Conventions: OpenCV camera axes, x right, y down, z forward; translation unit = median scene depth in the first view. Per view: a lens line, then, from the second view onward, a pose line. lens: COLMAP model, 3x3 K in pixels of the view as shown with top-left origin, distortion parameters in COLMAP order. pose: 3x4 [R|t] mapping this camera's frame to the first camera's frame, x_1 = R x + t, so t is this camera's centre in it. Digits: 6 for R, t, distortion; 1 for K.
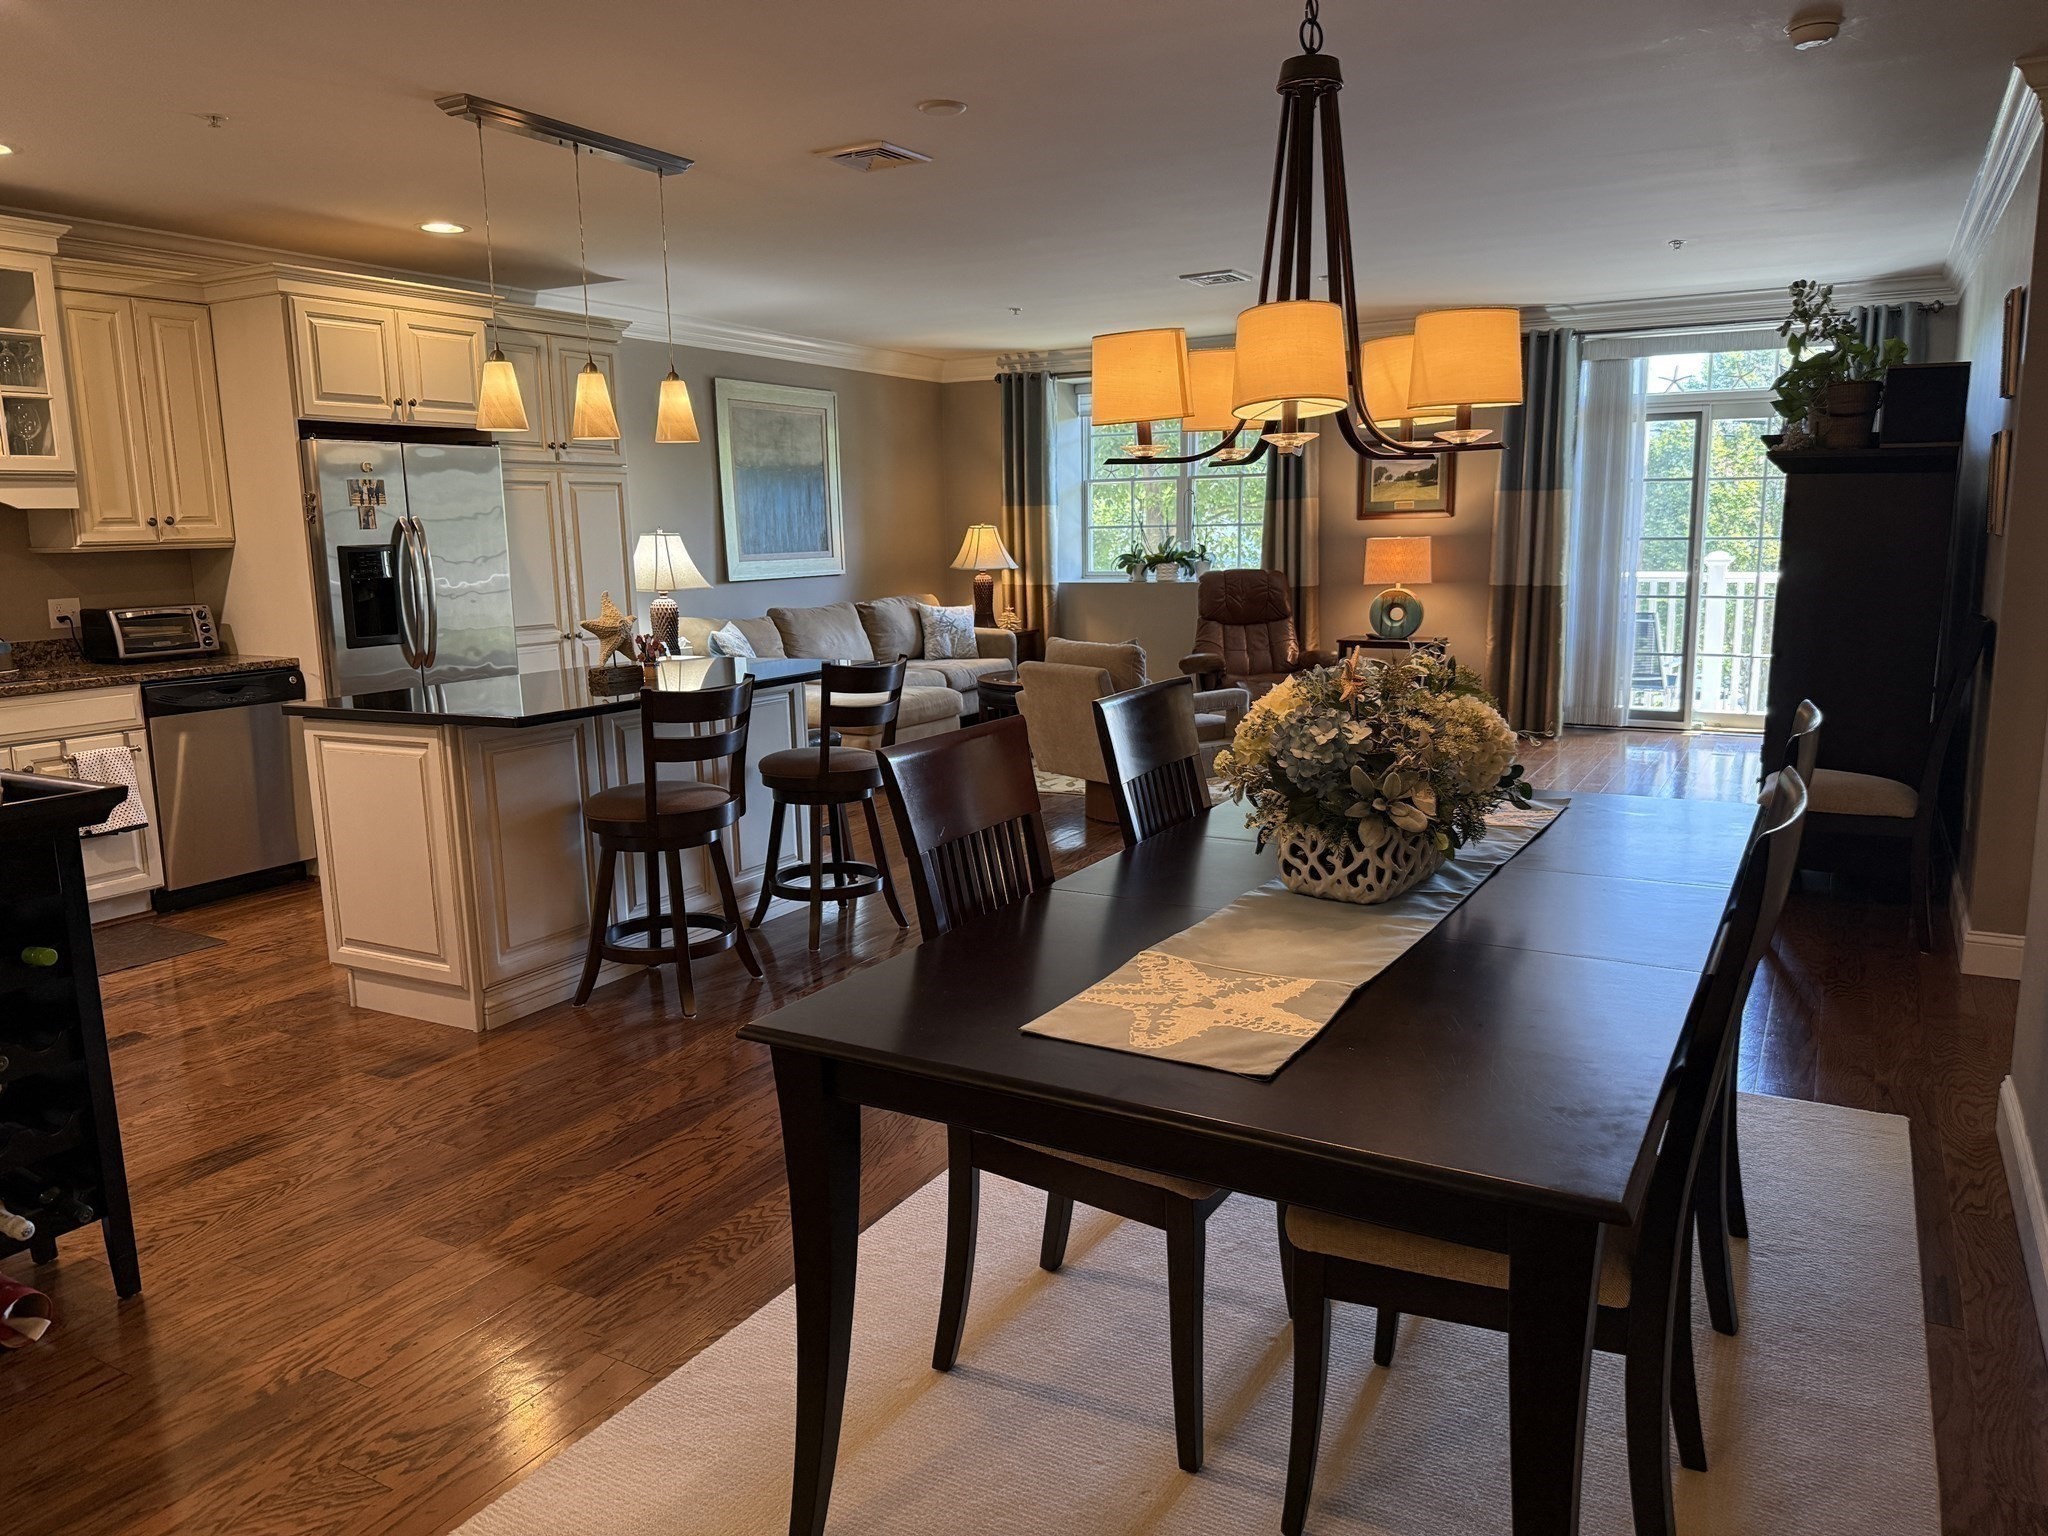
lens RADIAL K [[1455.4, 0, 1021.6], [0, 1455.4, 781.5], [0, 0, 1]] dist [0.043797, -0.066856]
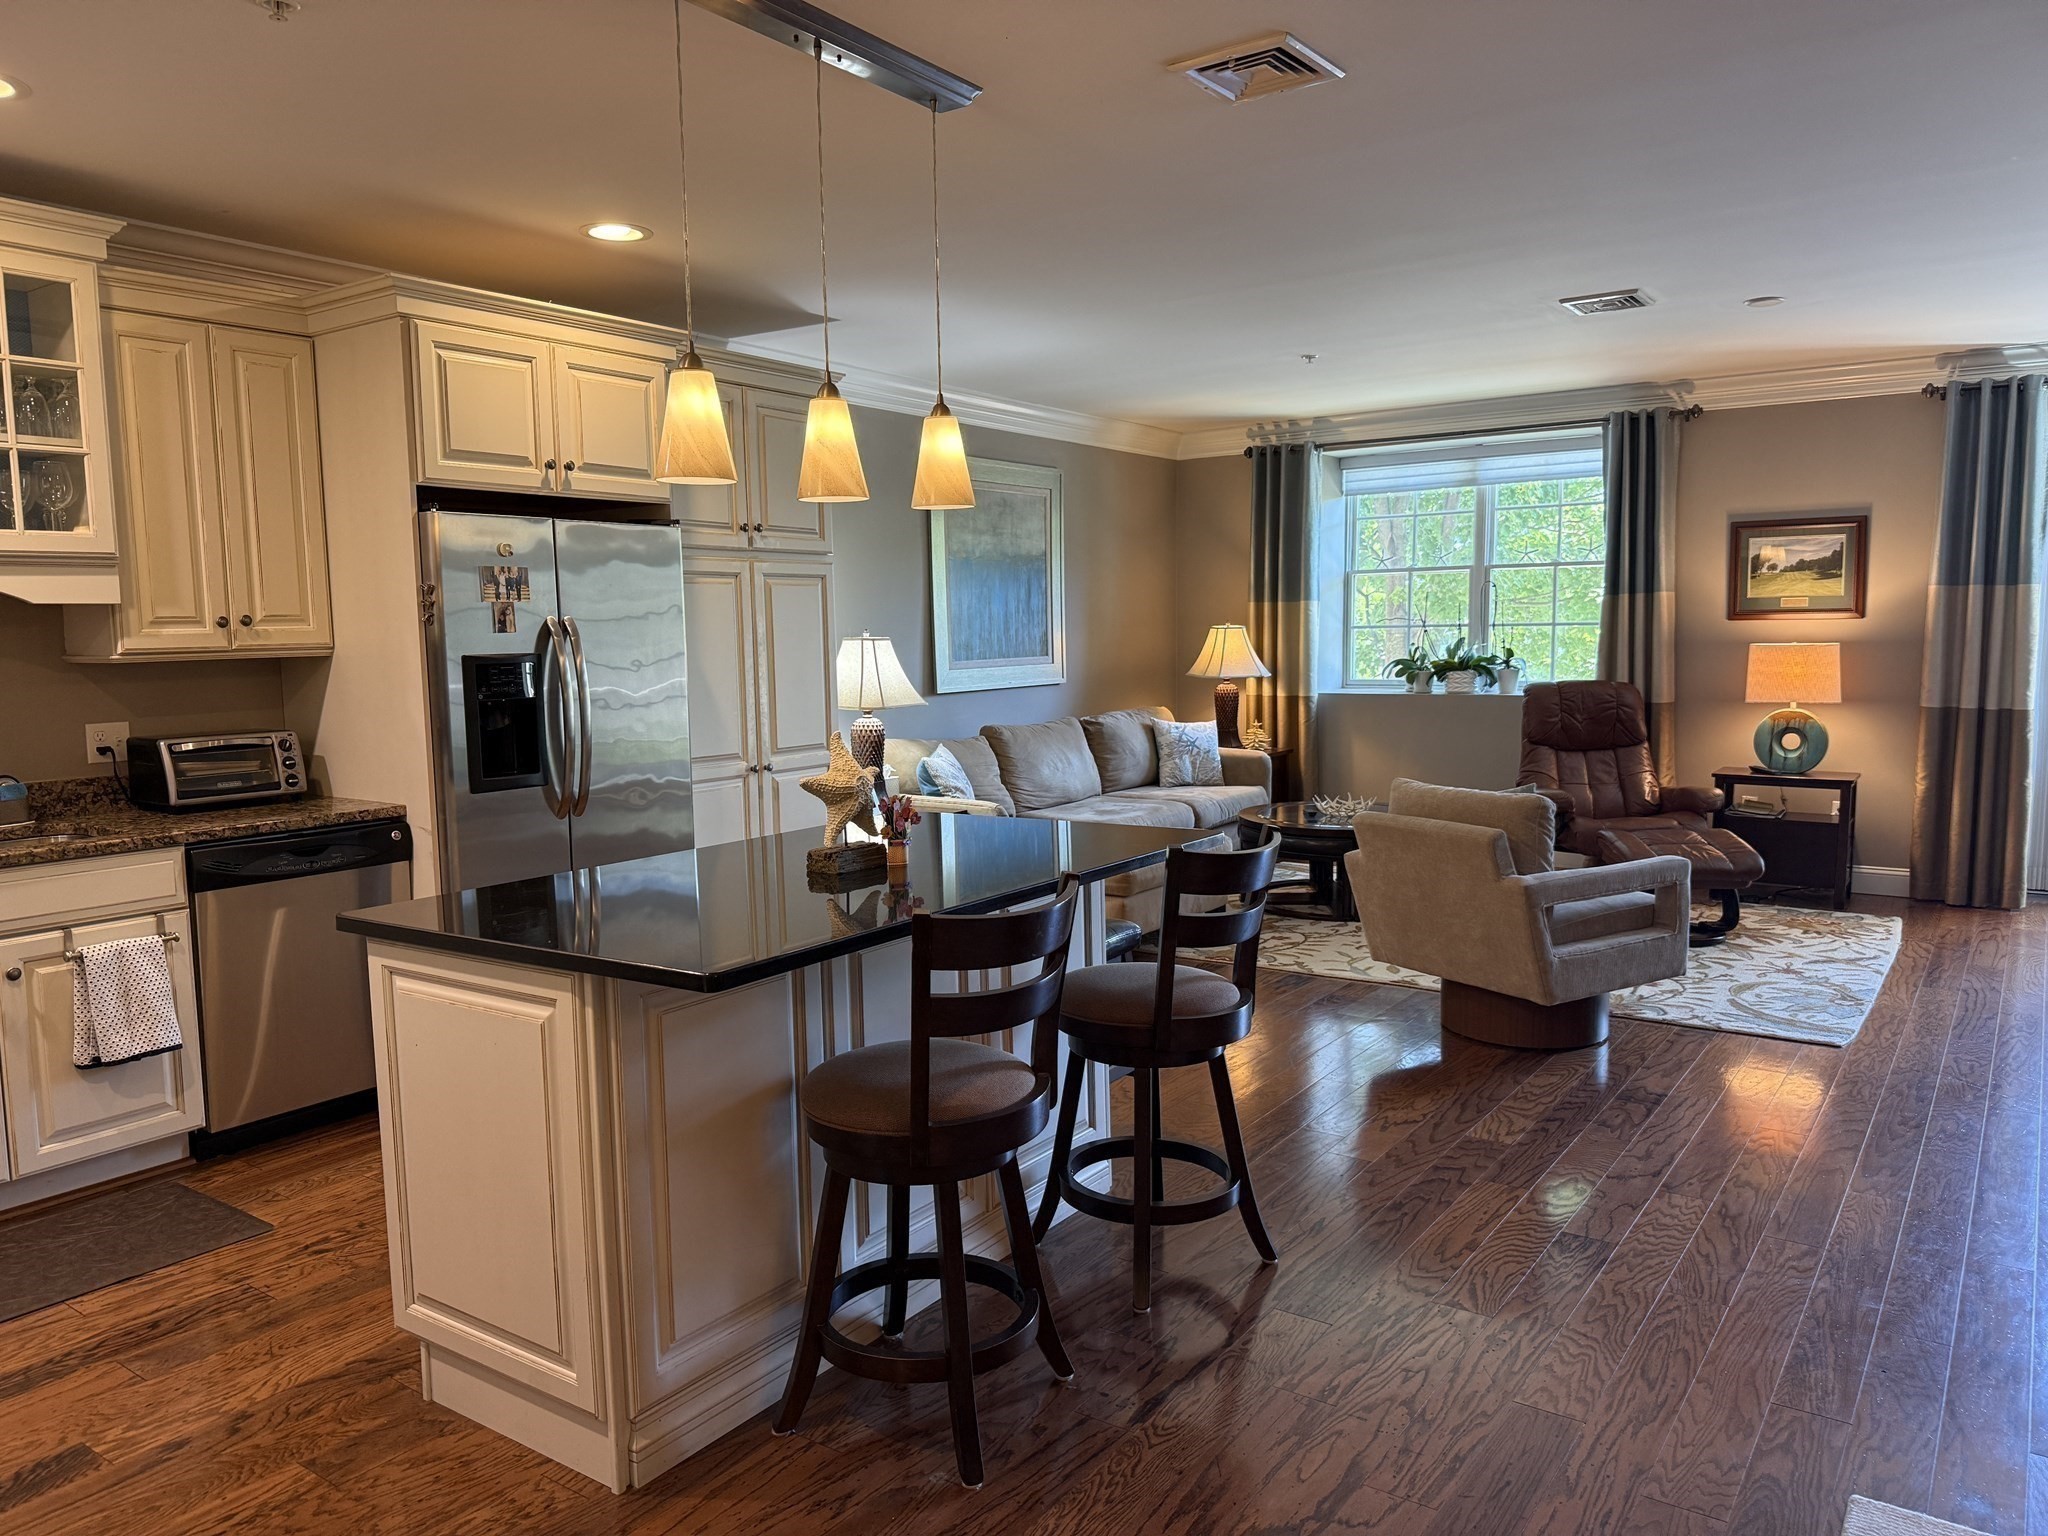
lens RADIAL K [[1455.4, 0, 1010.8], [0, 1455.4, 785.9], [0, 0, 1]] dist [0.043797, -0.066856]
pose [[0.994438, 0.015150, -0.104232, -0.113564], [-0.021541, 0.997938, -0.060469, -0.056023], [0.103101, 0.062378, 0.992713, 0.298642]]
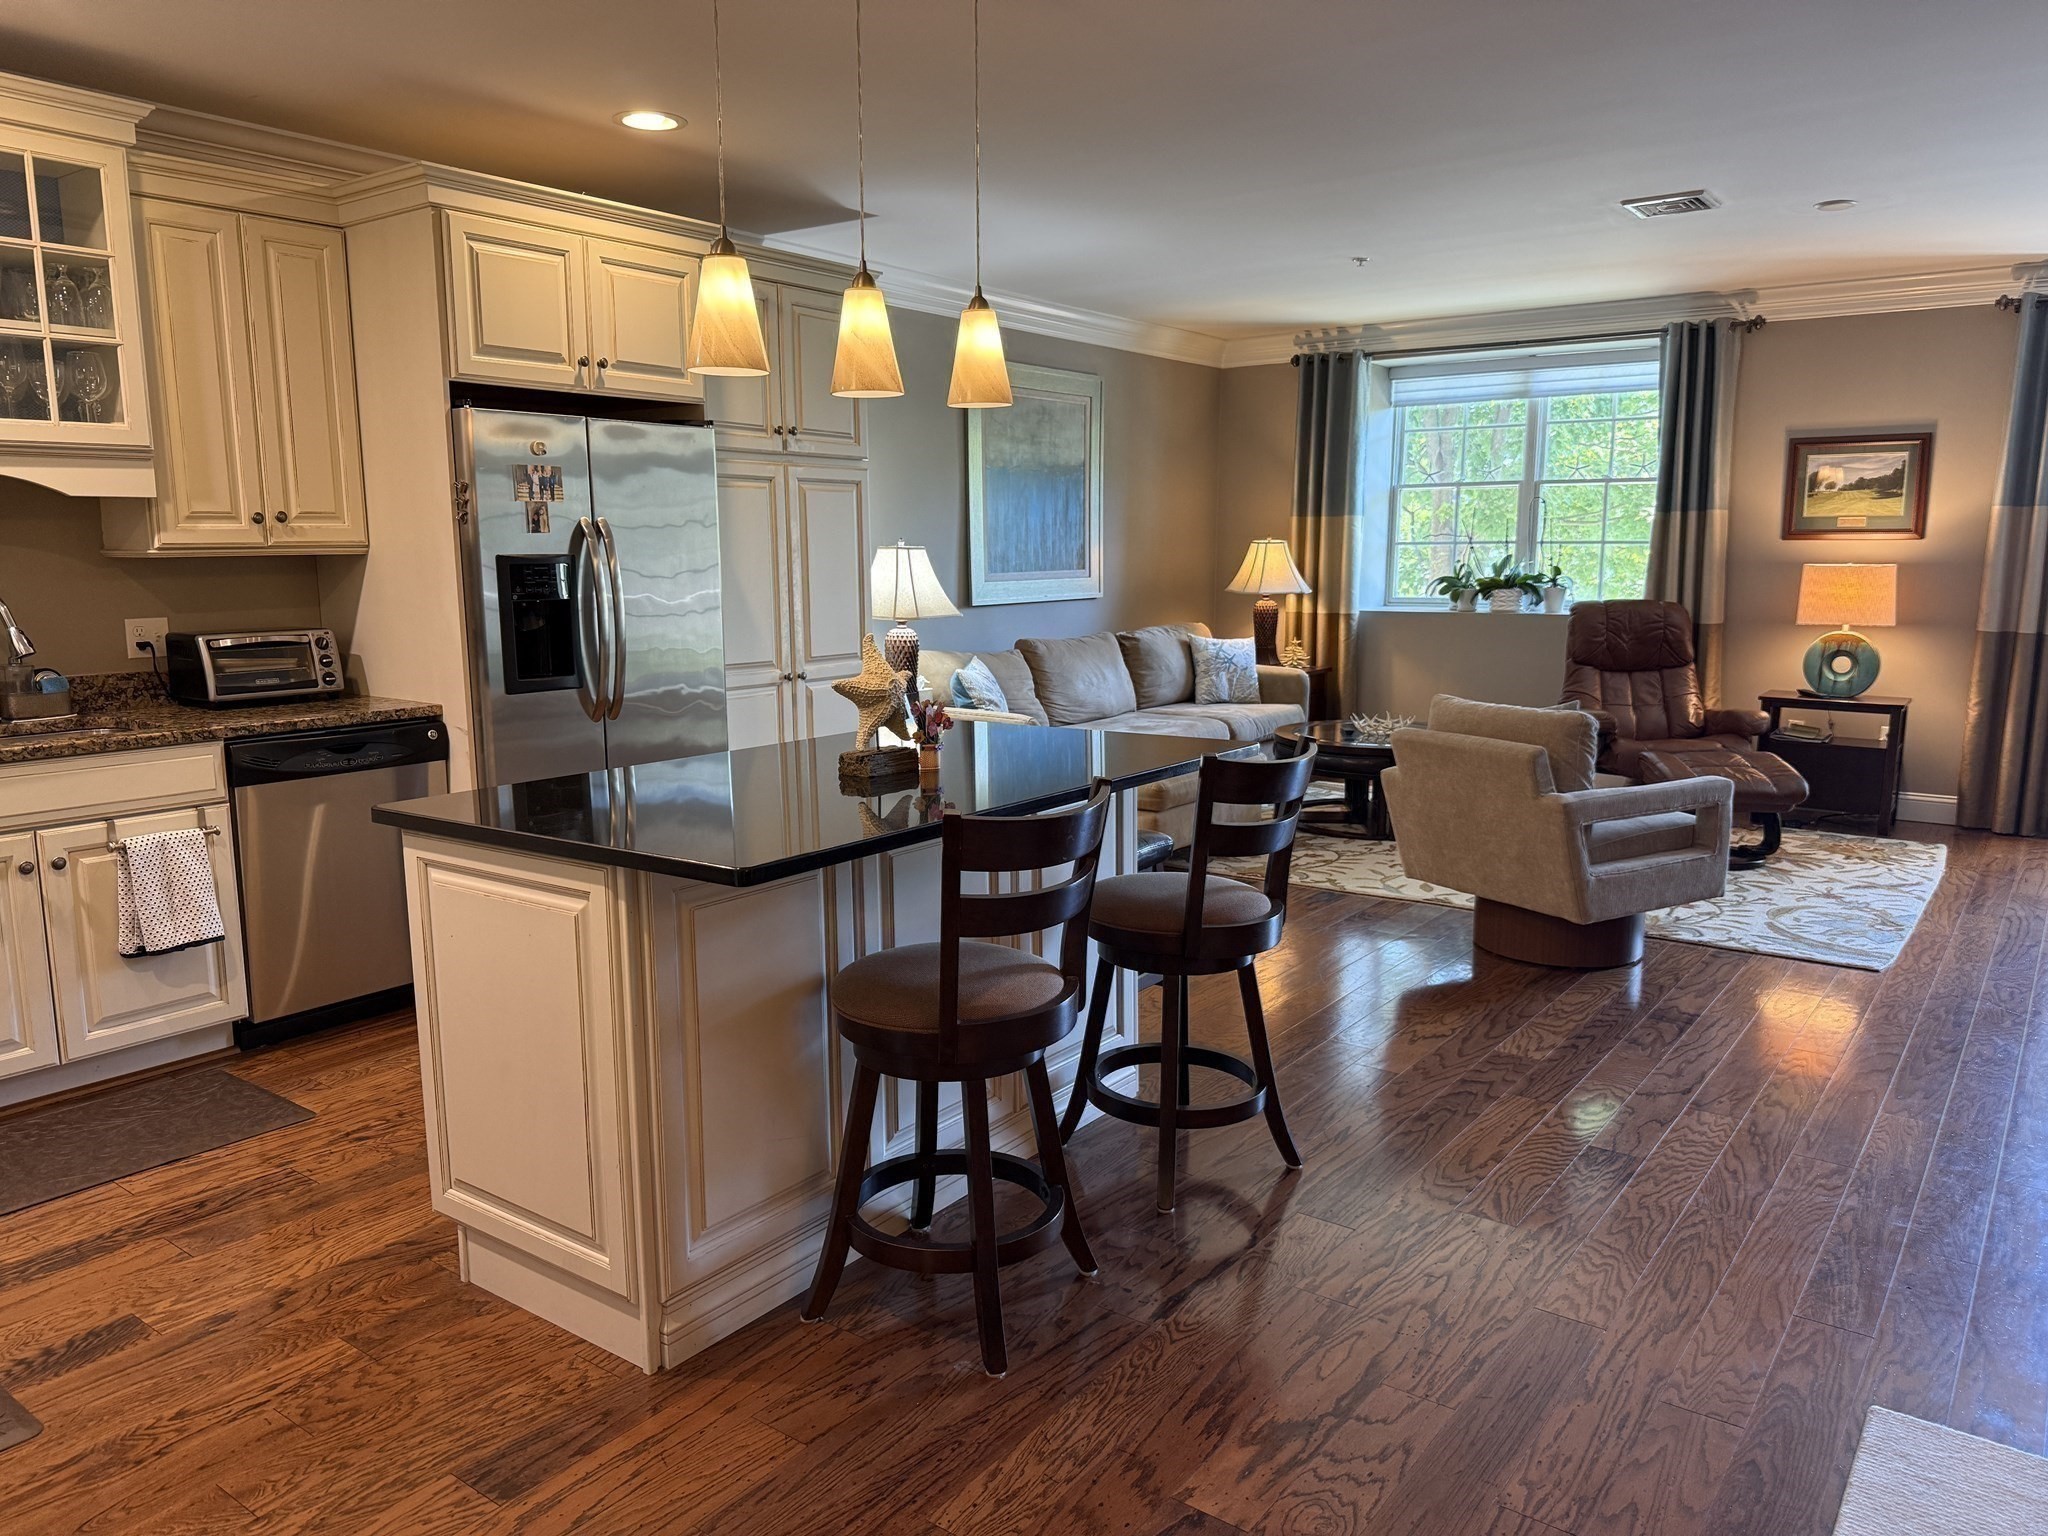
lens RADIAL K [[1455.4, 0, 1010.8], [0, 1455.4, 792.6], [0, 0, 1]] dist [0.043797, -0.066856]
pose [[0.991345, 0.037236, -0.125895, -0.113459], [-0.037580, 0.999294, -0.000361, -0.050724], [0.125792, 0.005089, 0.992044, 0.302594]]
